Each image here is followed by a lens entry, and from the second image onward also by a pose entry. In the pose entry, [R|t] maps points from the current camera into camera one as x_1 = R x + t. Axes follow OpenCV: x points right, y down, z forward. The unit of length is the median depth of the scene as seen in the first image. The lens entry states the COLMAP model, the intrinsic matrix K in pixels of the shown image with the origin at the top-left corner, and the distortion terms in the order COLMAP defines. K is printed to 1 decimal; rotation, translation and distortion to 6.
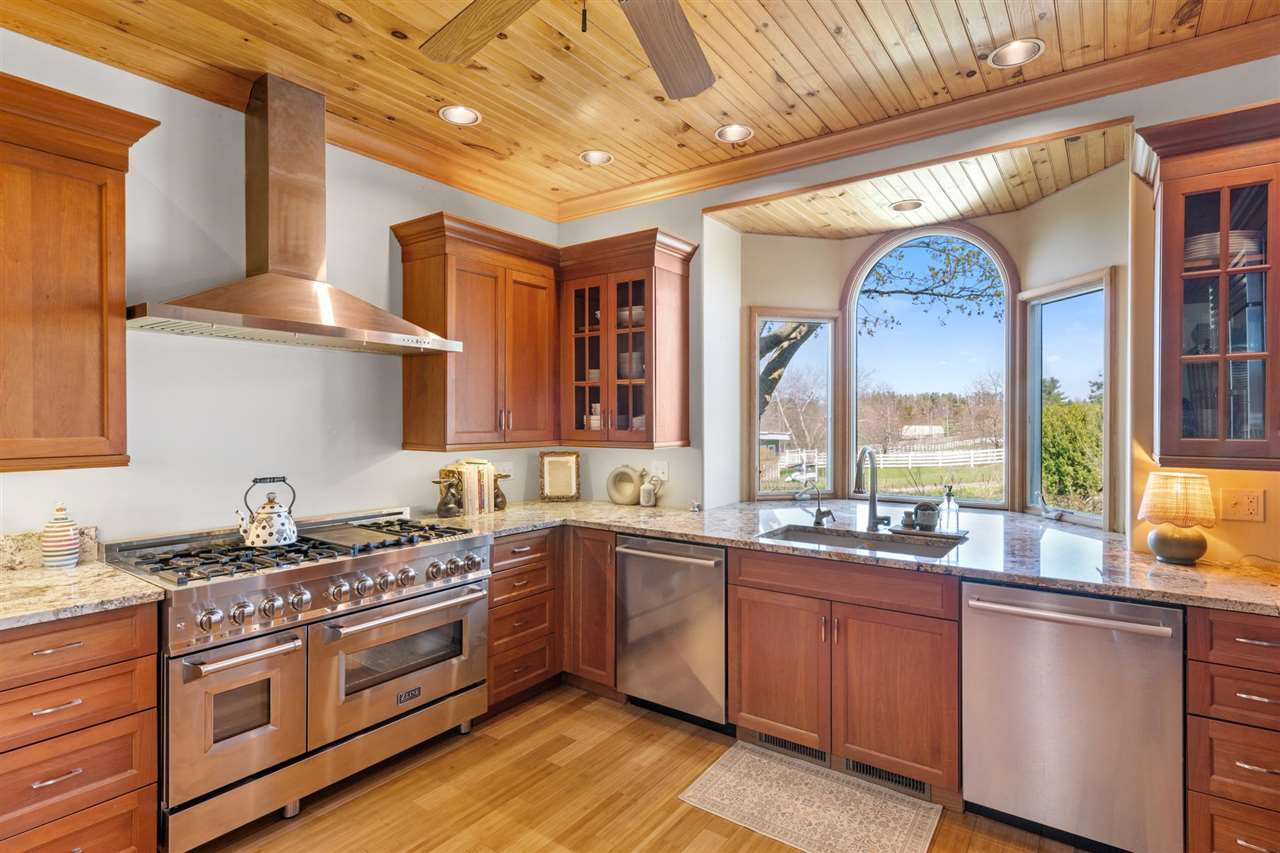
lens RADIAL K [[660.3, 0, 640.0], [0, 660.3, 426.5], [0, 0, 1]] dist [-0.002413, 0.015102]
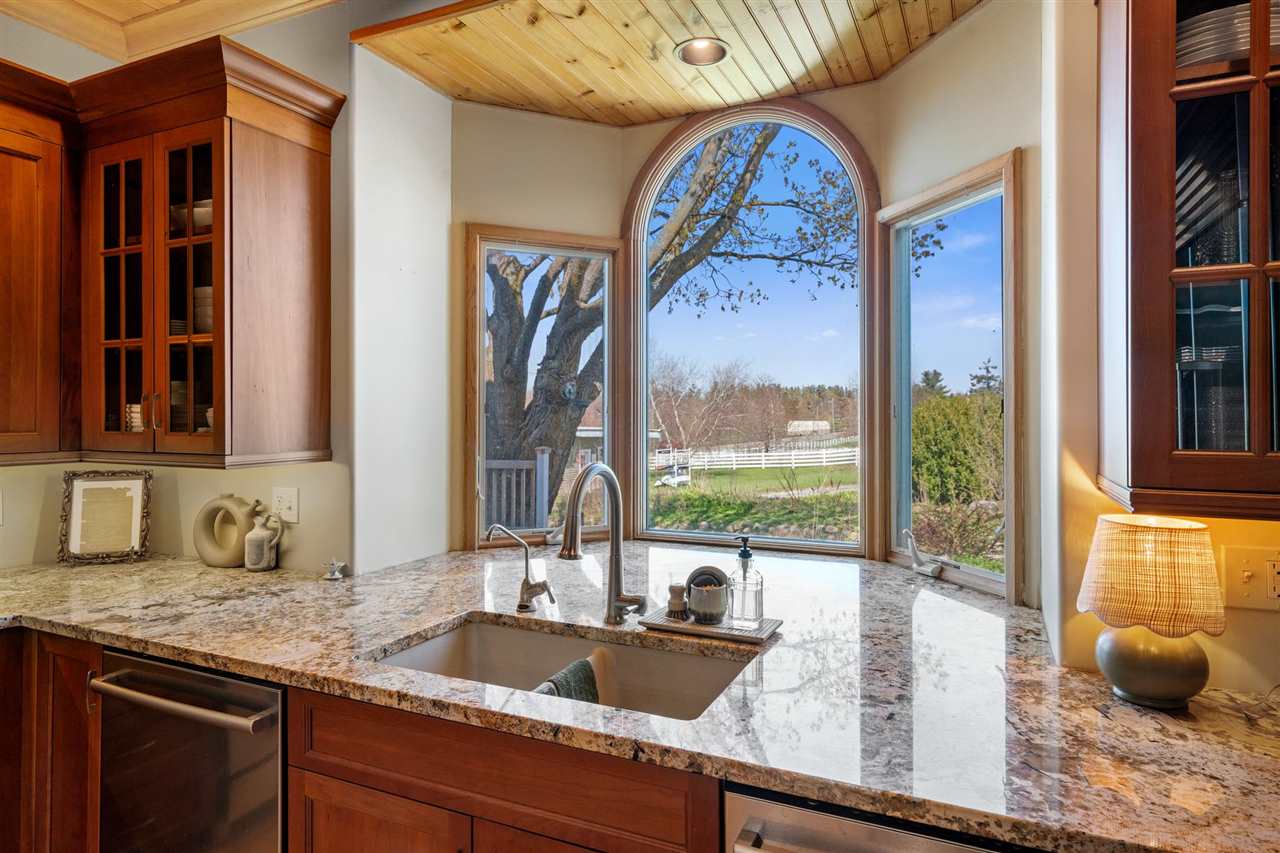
lens RADIAL K [[747.7, 0, 642.3], [0, 747.7, 416.0], [0, 0, 1]] dist [-0.028670, 0.049499]
pose [[0.983392, -0.000913, 0.181493, 0.218089], [0.002462, 0.999962, -0.008312, -0.001406], [-0.181479, 0.008621, 0.983357, 0.337047]]
